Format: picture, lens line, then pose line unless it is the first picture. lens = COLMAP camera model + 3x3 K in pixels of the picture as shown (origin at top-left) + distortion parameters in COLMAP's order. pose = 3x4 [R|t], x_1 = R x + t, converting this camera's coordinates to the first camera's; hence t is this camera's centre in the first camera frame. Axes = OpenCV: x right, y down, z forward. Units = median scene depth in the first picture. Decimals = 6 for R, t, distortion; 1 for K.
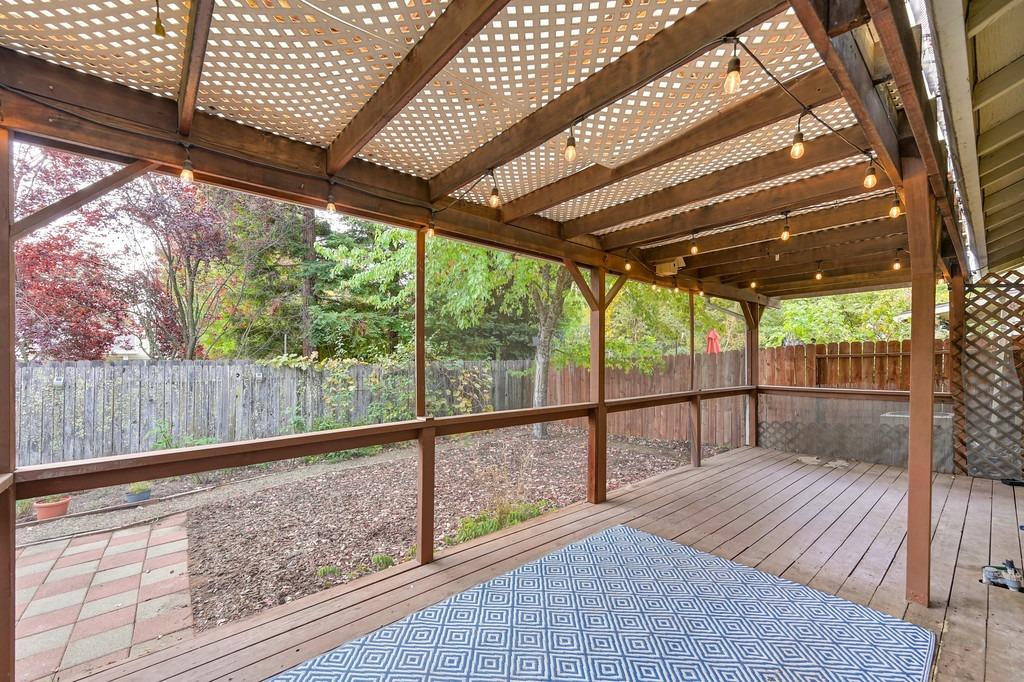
lens RADIAL K [[418.2, 0, 513.8], [0, 418.2, 355.5], [0, 0, 1]] dist [0.000768, 0.000112]
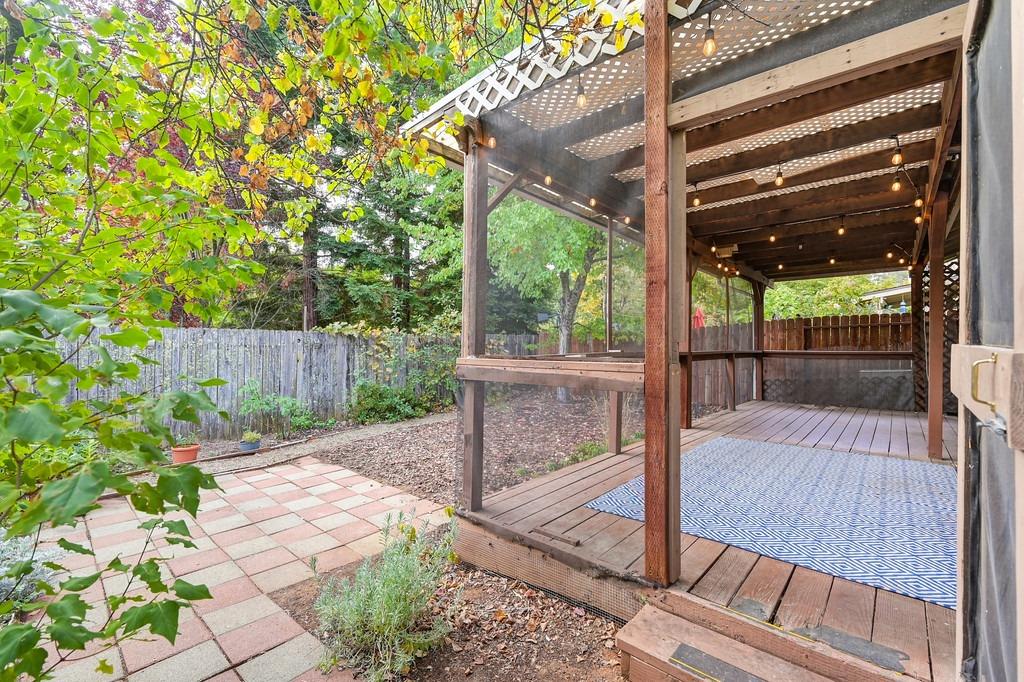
lens RADIAL K [[428.5, 0, 515.5], [0, 428.5, 330.7], [0, 0, 1]] dist [0.000499, 0.000010]
pose [[0.992163, 0.010873, 0.124475, -0.321222], [-0.008302, 0.999742, -0.021153, 0.051444], [-0.124673, 0.019954, 0.991997, -0.170207]]
